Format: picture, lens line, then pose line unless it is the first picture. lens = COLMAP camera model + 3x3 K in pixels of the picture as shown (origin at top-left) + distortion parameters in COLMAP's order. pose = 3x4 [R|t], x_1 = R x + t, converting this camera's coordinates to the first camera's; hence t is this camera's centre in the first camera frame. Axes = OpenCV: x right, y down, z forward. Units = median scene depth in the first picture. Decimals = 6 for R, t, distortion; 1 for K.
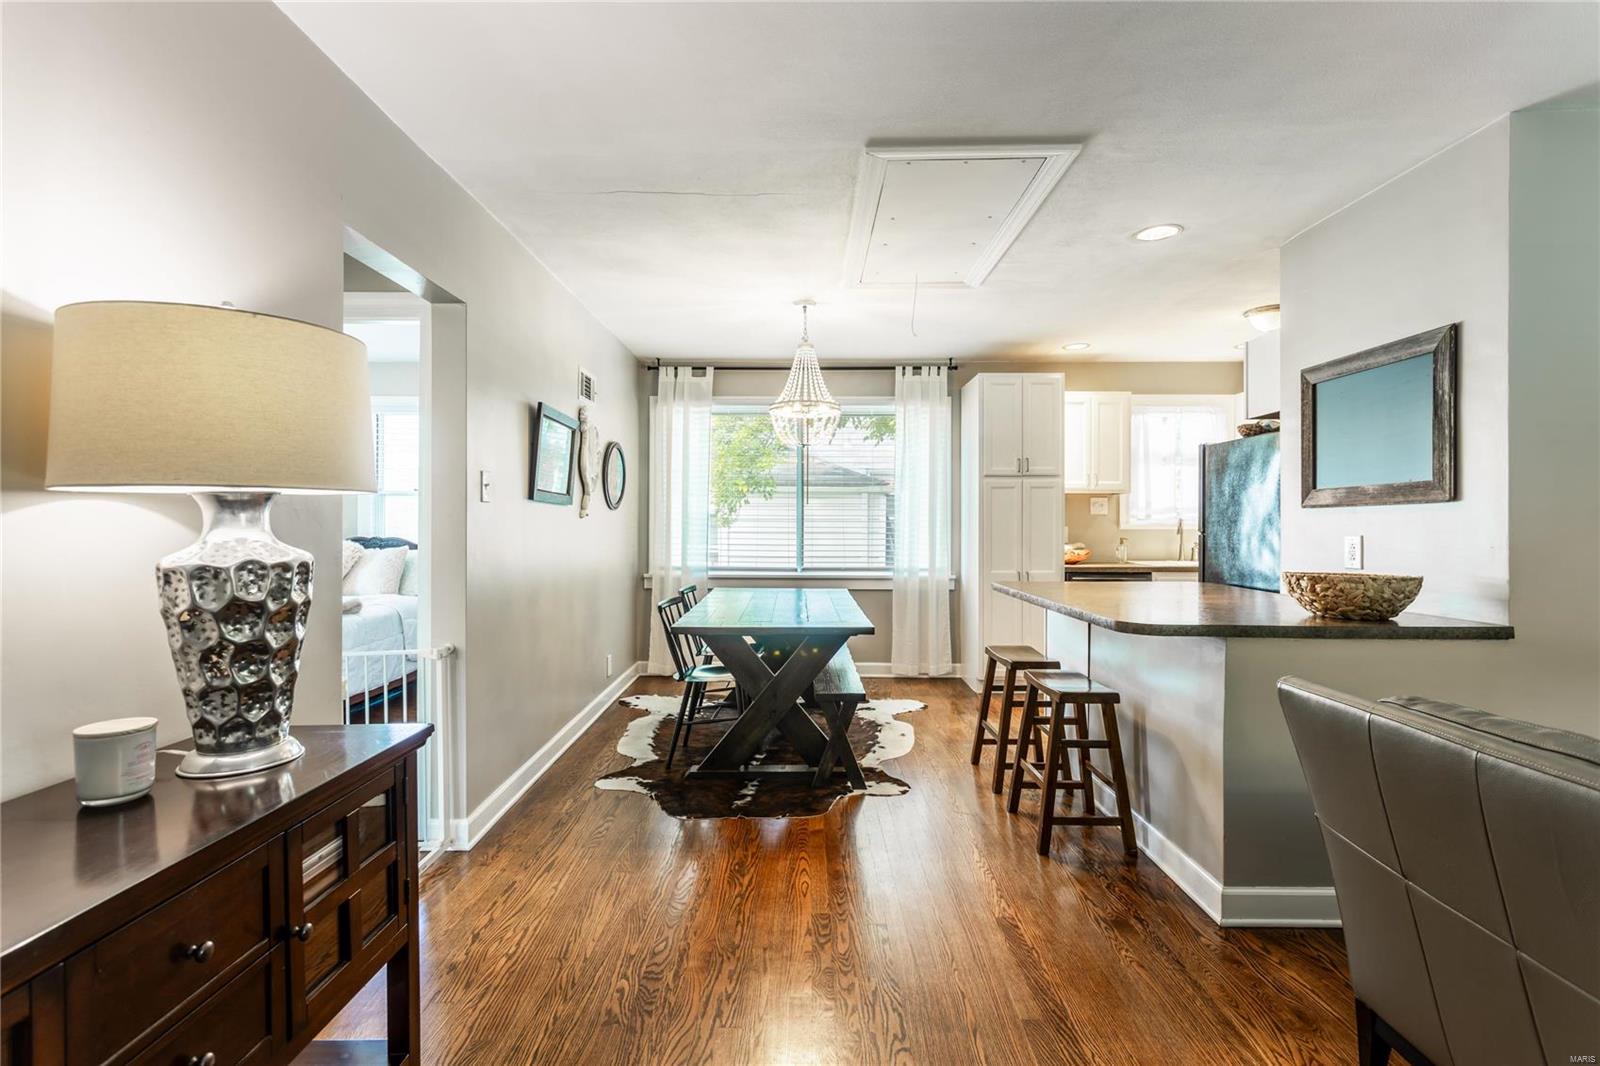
lens RADIAL K [[748.4, 0, 795.8], [0, 748.4, 521.4], [0, 0, 1]] dist [0.007717, -0.000280]
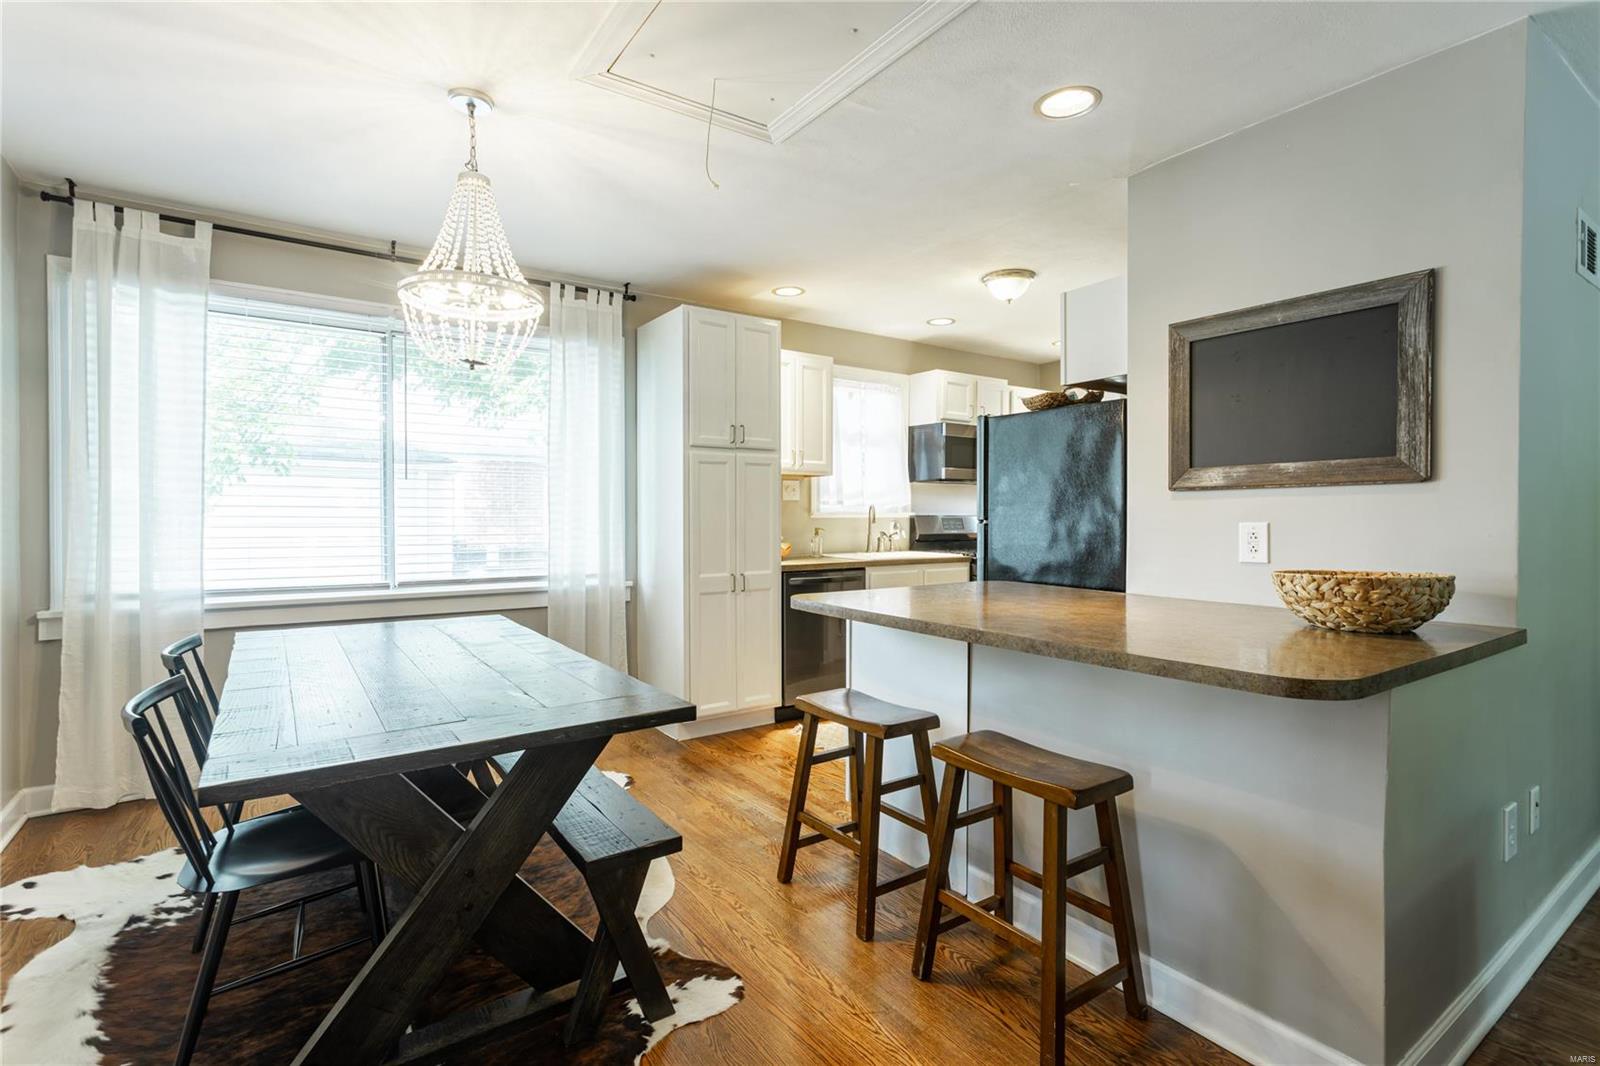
lens RADIAL K [[748.4, 0, 795.8], [0, 748.4, 521.4], [0, 0, 1]] dist [0.007717, -0.000280]
pose [[0.817437, -0.006763, 0.575979, -0.089399], [-0.001253, 0.999908, 0.013519, 0.003499], [-0.576017, -0.011773, 0.817353, 0.341297]]
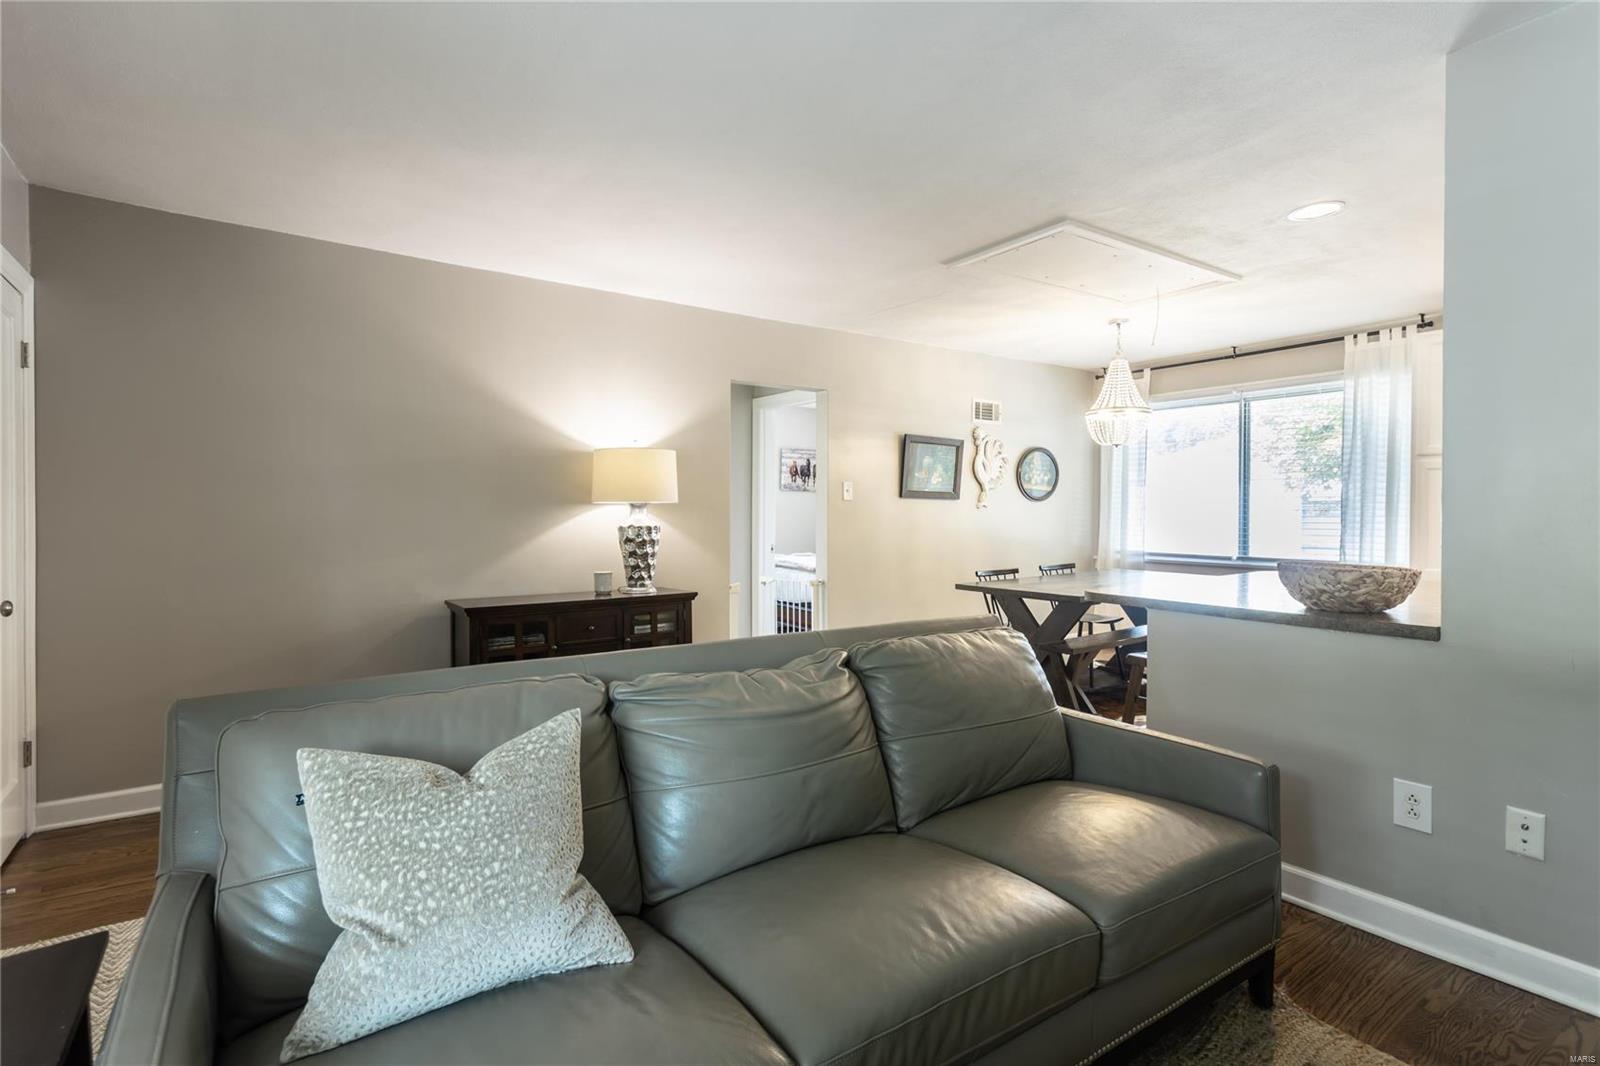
lens RADIAL K [[748.4, 0, 795.8], [0, 748.4, 521.4], [0, 0, 1]] dist [0.007717, -0.000280]
pose [[0.588532, 0.009655, -0.808417, 0.530500], [0.003379, 0.999891, 0.014402, -0.001075], [0.808467, -0.011208, 0.588435, -0.067506]]
